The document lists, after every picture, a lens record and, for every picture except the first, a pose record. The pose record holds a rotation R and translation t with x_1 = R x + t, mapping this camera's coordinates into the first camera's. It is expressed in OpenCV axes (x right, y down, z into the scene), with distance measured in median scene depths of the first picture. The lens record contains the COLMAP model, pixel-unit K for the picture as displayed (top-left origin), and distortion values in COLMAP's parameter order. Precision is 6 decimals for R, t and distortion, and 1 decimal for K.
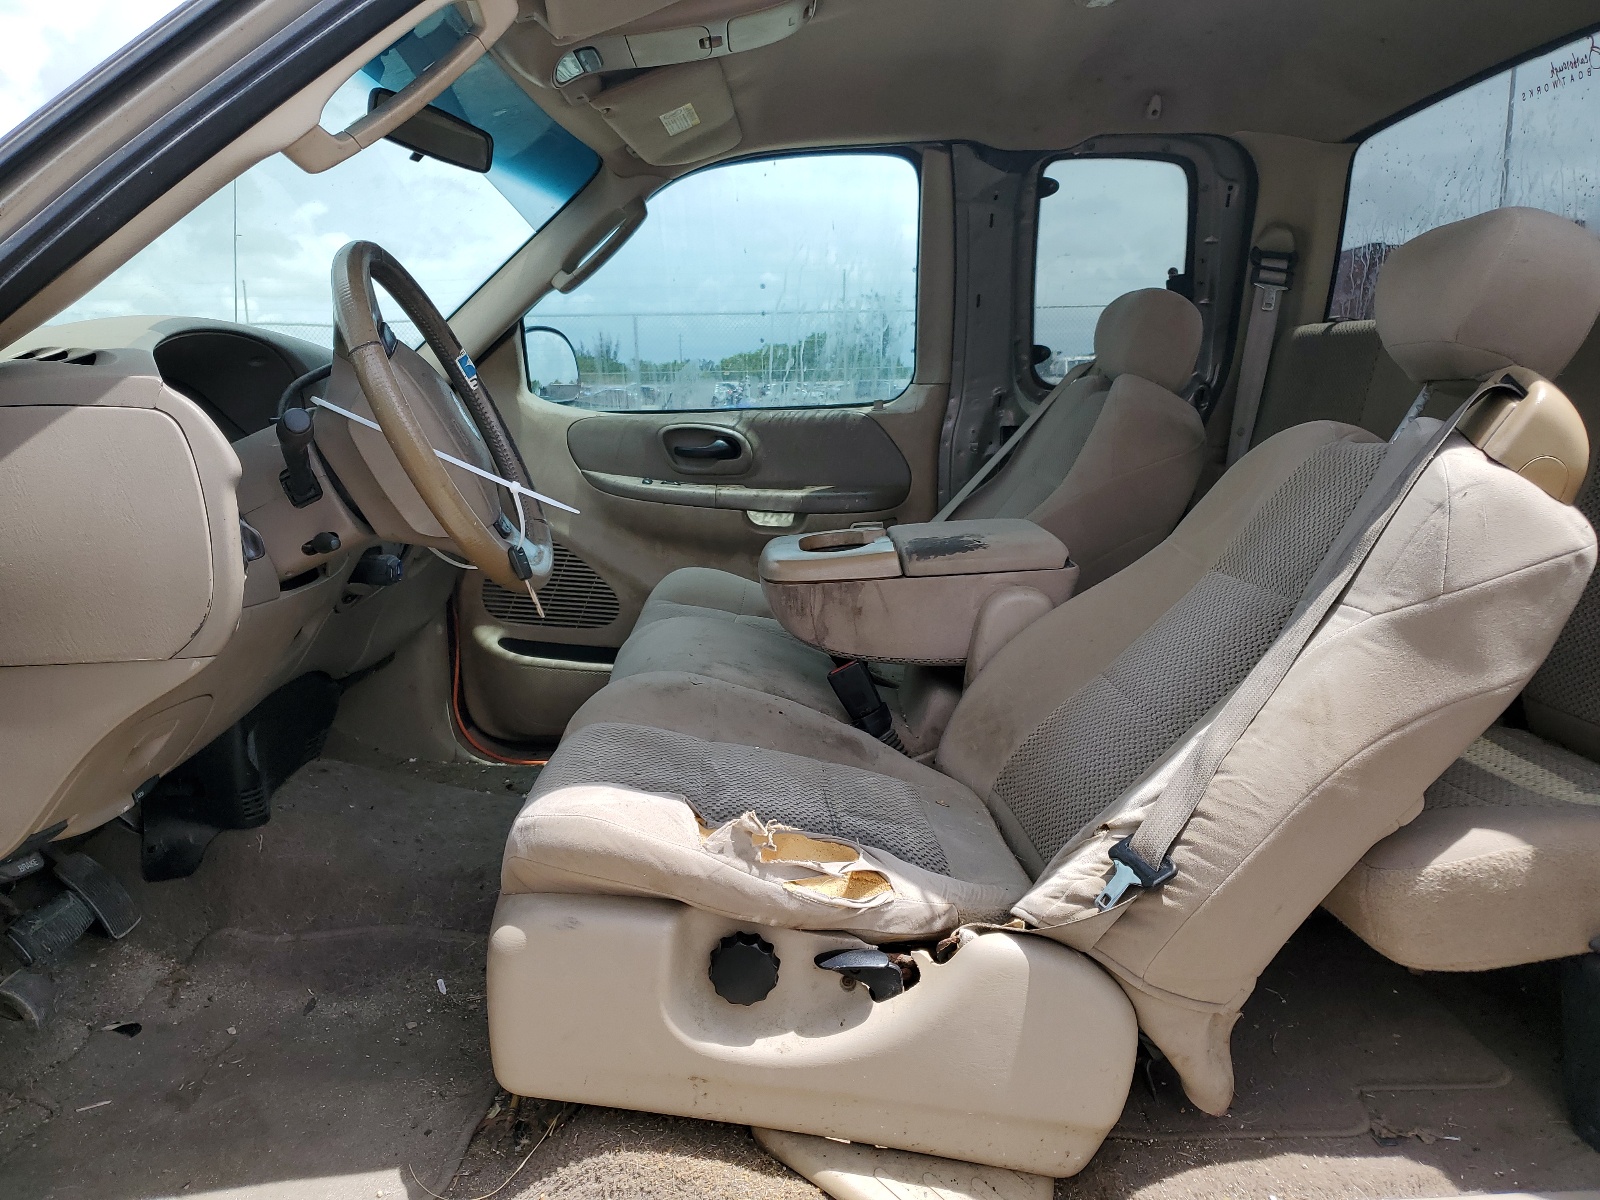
lens RADIAL K [[1229.1, 0, 783.8], [0, 1229.1, 643.2], [0, 0, 1]] dist [-0.002353, 0.015033]
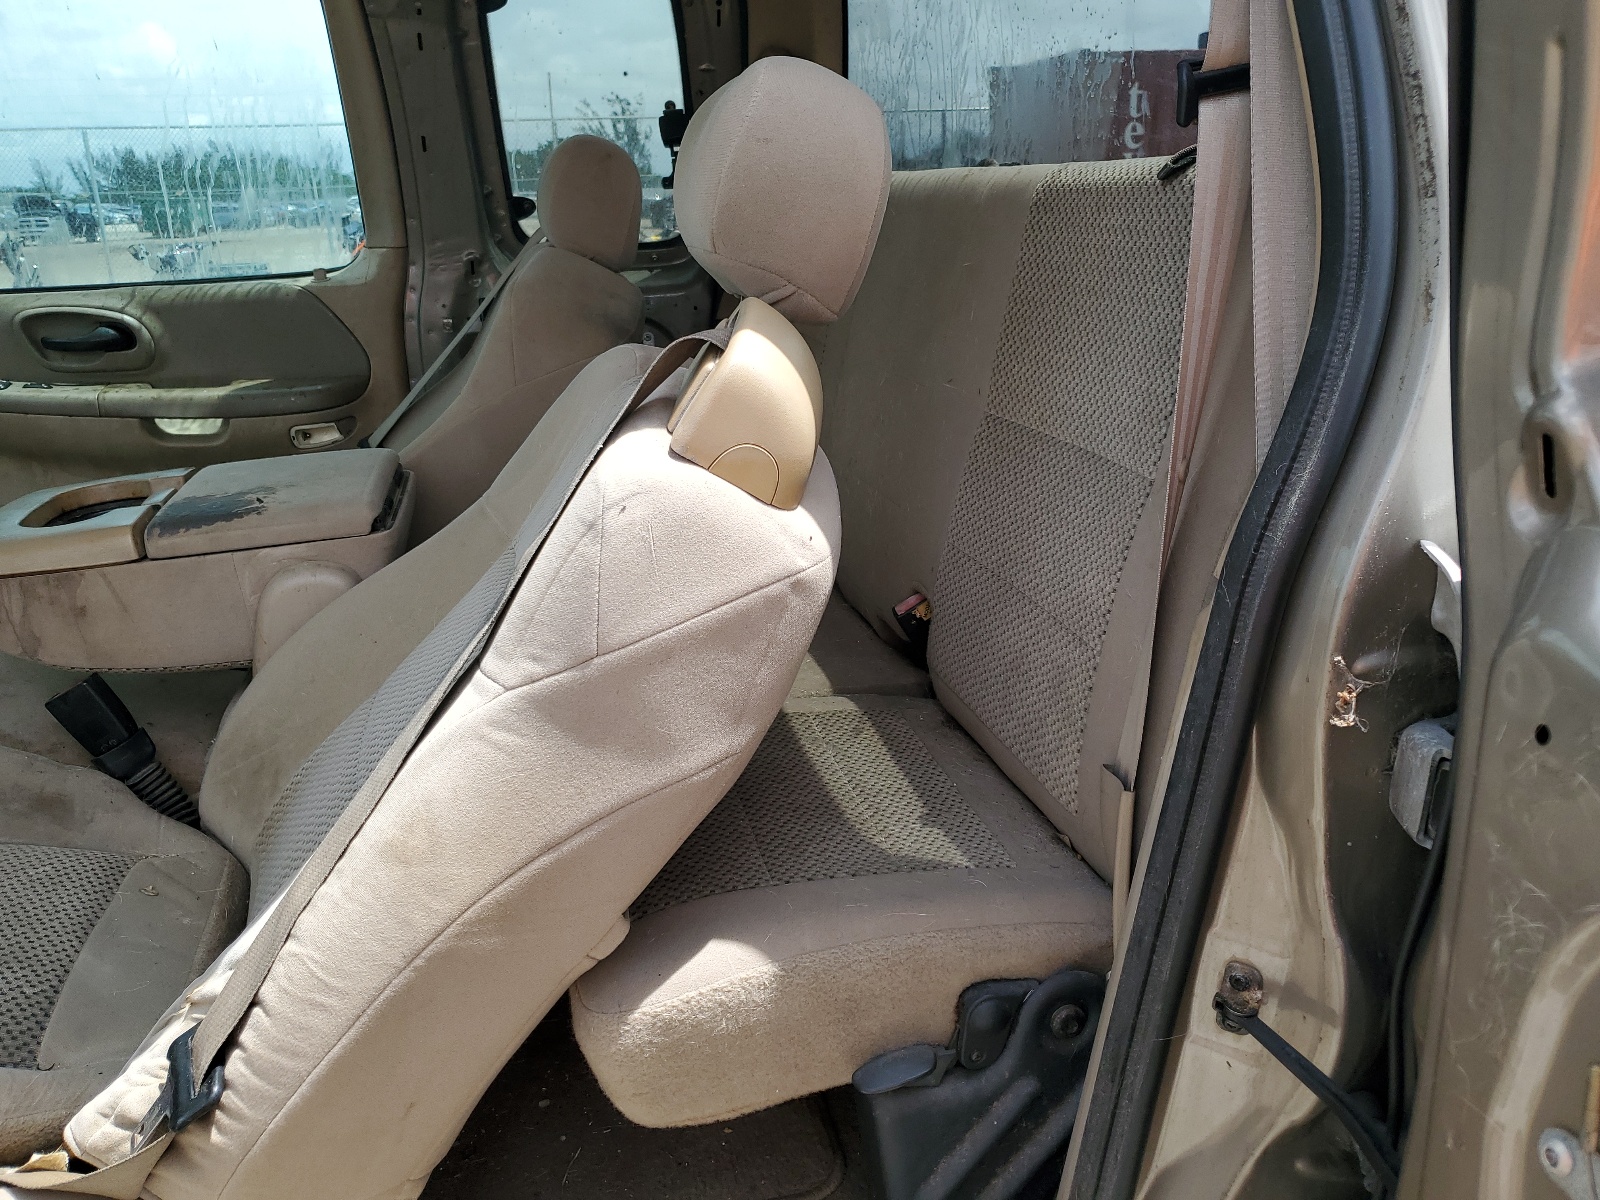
lens RADIAL K [[1229.1, 0, 804.0], [0, 1229.1, 605.6], [0, 0, 1]] dist [-0.002353, 0.015033]
pose [[0.980157, -0.072959, 0.184307, 0.346607], [0.050518, 0.991039, 0.123651, -0.097756], [-0.191676, -0.111886, 0.975060, 0.202039]]
